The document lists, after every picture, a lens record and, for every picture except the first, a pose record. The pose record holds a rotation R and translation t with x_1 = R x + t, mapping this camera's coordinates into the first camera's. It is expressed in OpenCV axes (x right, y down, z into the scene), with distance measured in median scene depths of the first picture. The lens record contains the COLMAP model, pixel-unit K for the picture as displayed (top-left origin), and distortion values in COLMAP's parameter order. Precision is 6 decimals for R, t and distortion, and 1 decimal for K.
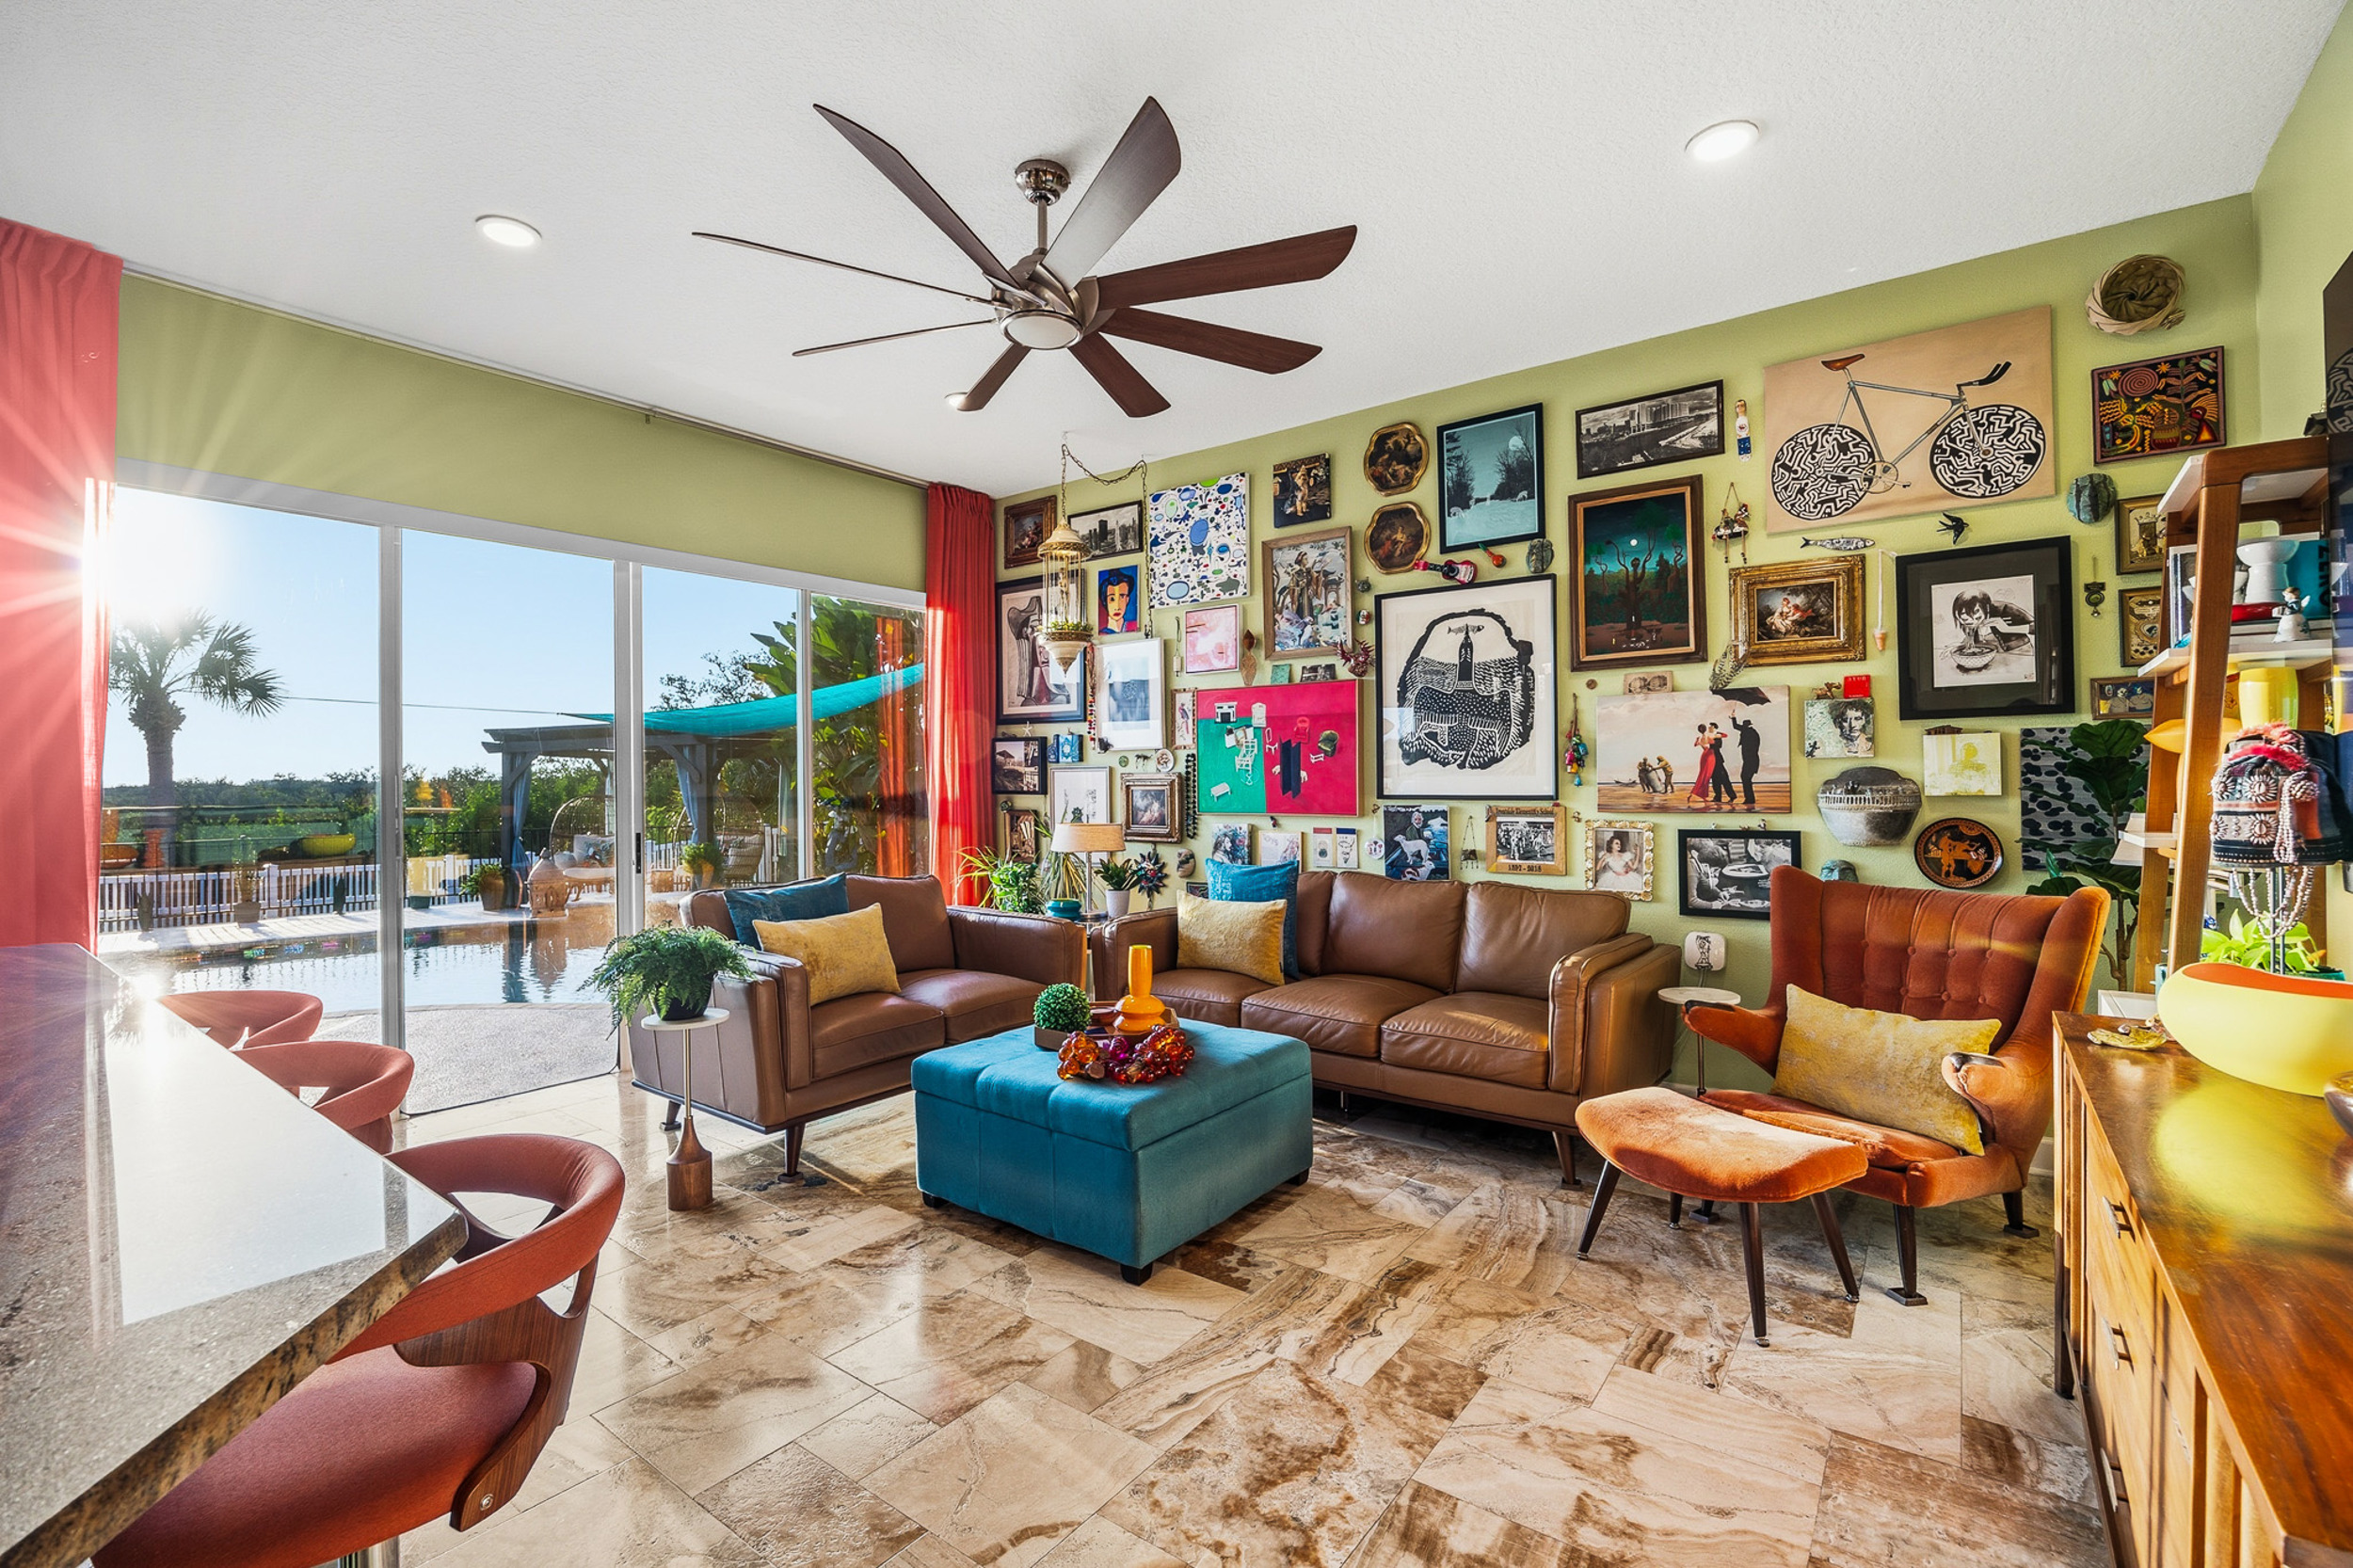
lens RADIAL K [[1061.1, 0, 1208.9], [0, 1061.1, 770.9], [0, 0, 1]] dist [-0.013210, 0.000625]
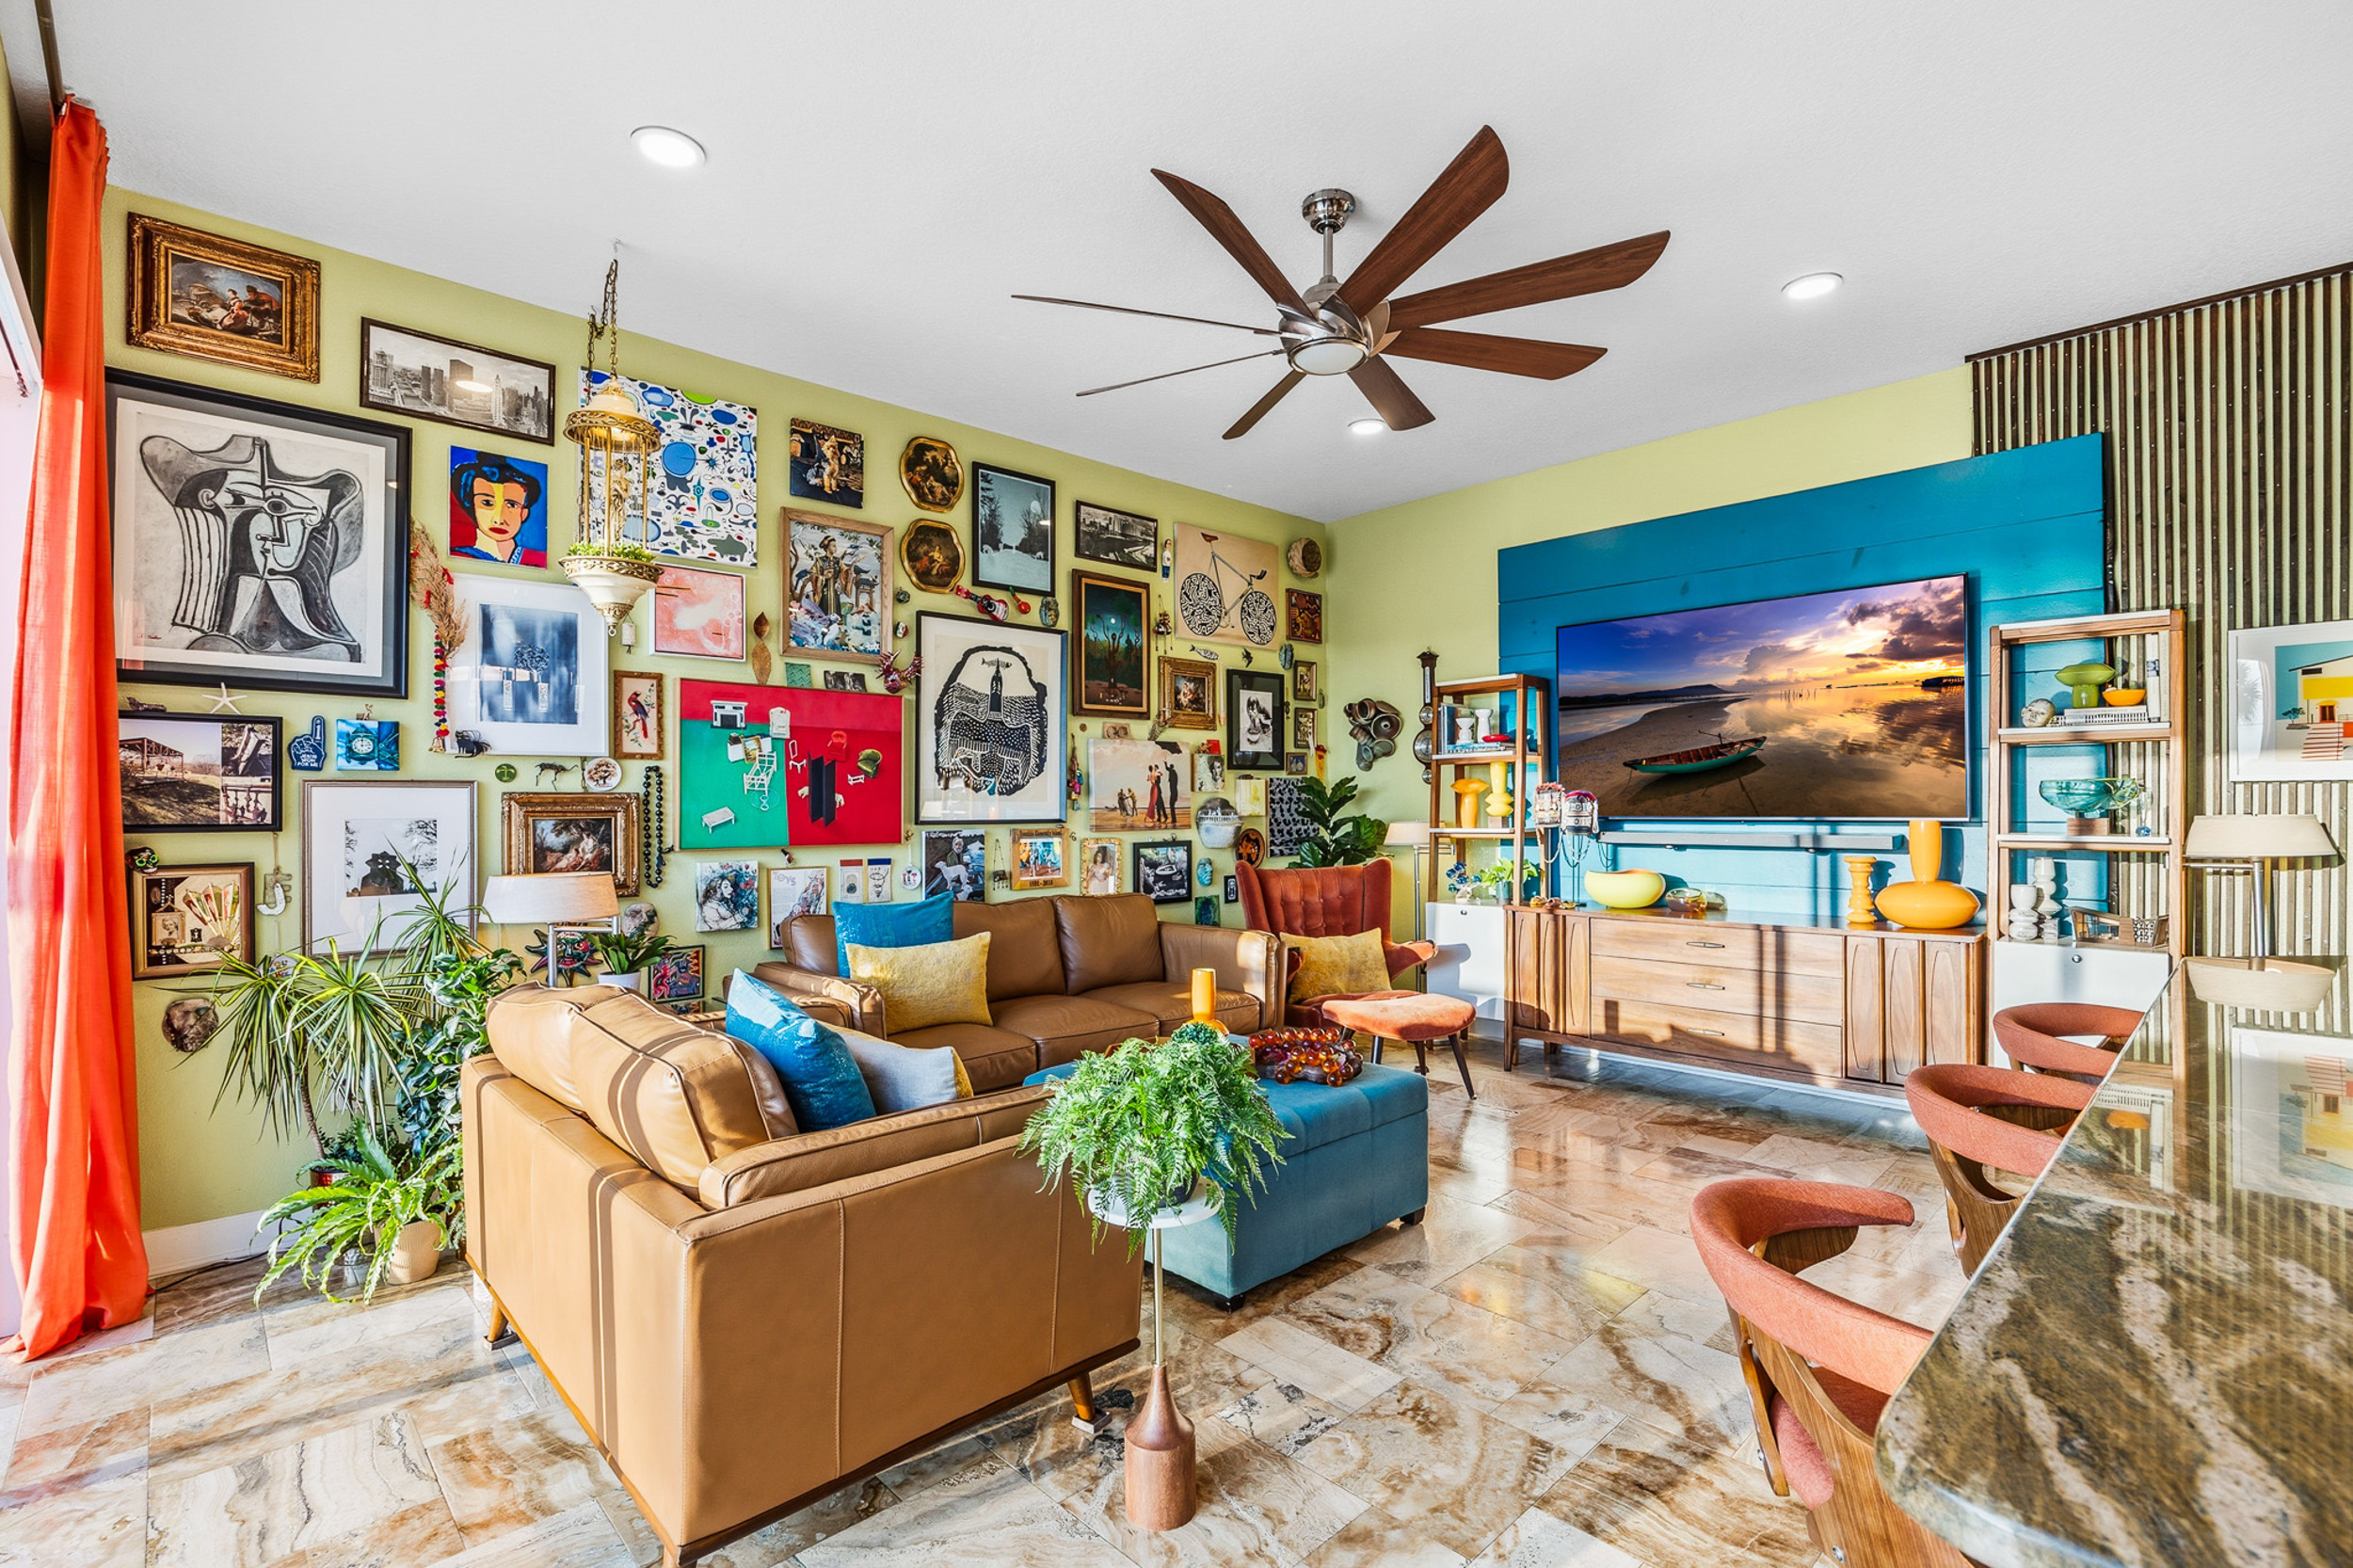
lens RADIAL K [[1061.1, 0, 1177.5], [0, 1061.1, 808.2], [0, 0, 1]] dist [-0.013210, 0.000625]
pose [[0.161706, 0.005719, 0.986822, -0.762695], [-0.004180, 0.999978, -0.005110, 0.015872], [-0.986830, -0.003298, 0.161727, 0.636968]]
